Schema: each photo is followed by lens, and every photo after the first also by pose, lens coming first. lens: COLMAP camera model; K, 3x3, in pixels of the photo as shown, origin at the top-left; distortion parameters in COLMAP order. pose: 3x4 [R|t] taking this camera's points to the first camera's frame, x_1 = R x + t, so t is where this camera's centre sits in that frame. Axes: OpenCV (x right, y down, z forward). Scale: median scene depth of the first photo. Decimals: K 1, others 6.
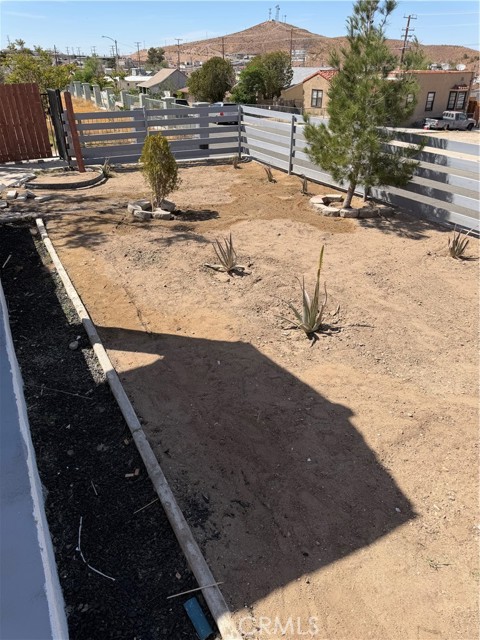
lens RADIAL K [[447.7, 0, 235.7], [0, 447.7, 322.9], [0, 0, 1]] dist [0.021807, -0.028821]
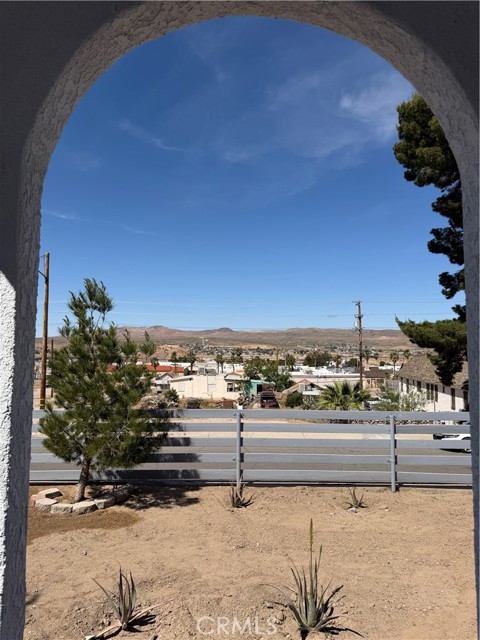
lens RADIAL K [[447.7, 0, 237.9], [0, 447.7, 323.8], [0, 0, 1]] dist [0.021807, -0.028821]
pose [[0.457722, 0.059180, 0.887124, -0.443815], [0.440196, 0.851822, -0.283950, -0.190921], [-0.772475, 0.520478, 0.363847, 0.331503]]
